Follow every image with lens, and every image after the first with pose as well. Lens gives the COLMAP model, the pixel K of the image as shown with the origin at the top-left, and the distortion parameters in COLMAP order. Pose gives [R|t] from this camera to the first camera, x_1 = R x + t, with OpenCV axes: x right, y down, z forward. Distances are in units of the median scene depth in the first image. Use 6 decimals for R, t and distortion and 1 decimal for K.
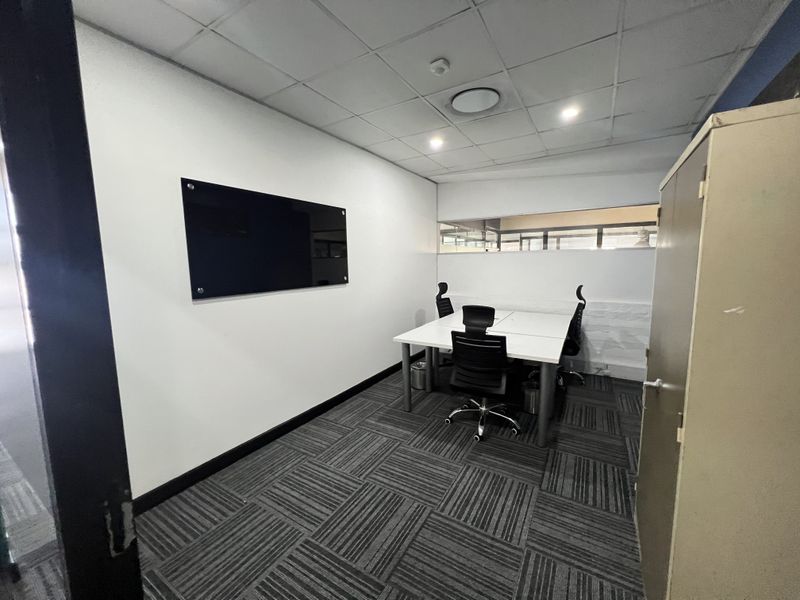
lens RADIAL K [[319.7, 0, 399.7], [0, 319.7, 303.7], [0, 0, 1]] dist [0.001201, 0.000009]
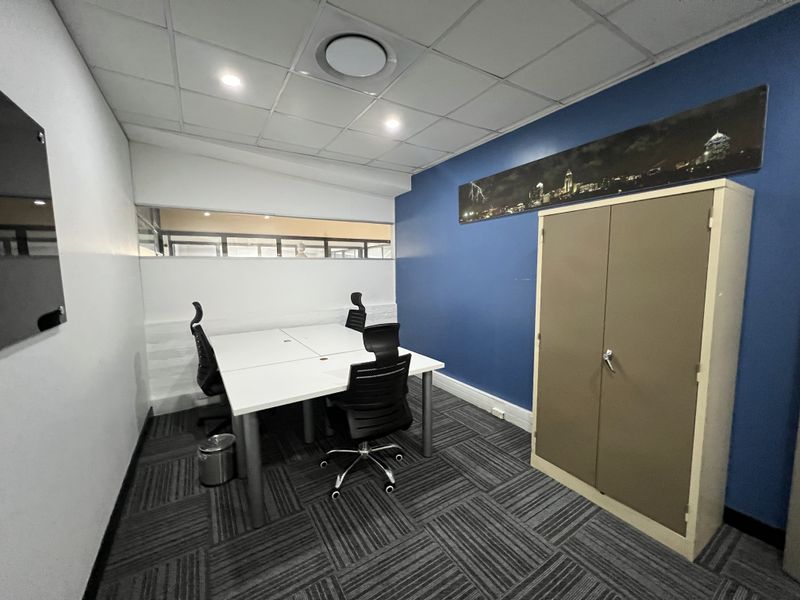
lens RADIAL K [[319.7, 0, 398.0], [0, 319.7, 302.3], [0, 0, 1]] dist [0.001201, 0.000009]
pose [[0.441393, -0.087541, 0.893033, -0.428790], [0.119372, 0.992112, 0.038252, -0.070862], [-0.889338, 0.089719, 0.448362, 0.592016]]
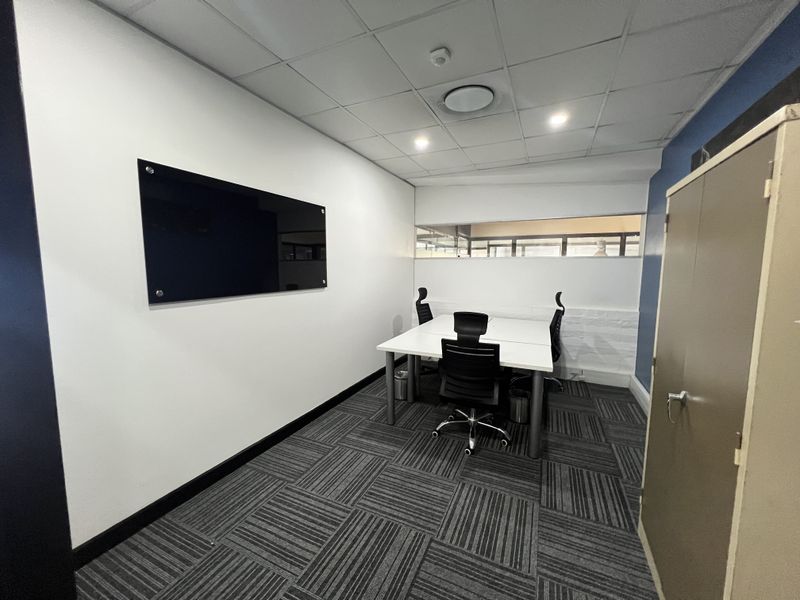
lens RADIAL K [[319.7, 0, 399.9], [0, 319.7, 303.4], [0, 0, 1]] dist [0.001201, 0.000009]
pose [[0.993755, 0.006224, 0.111412, -0.069428], [-0.004282, 0.999835, -0.017654, -0.002230], [-0.111503, 0.017067, 0.993618, 0.072945]]
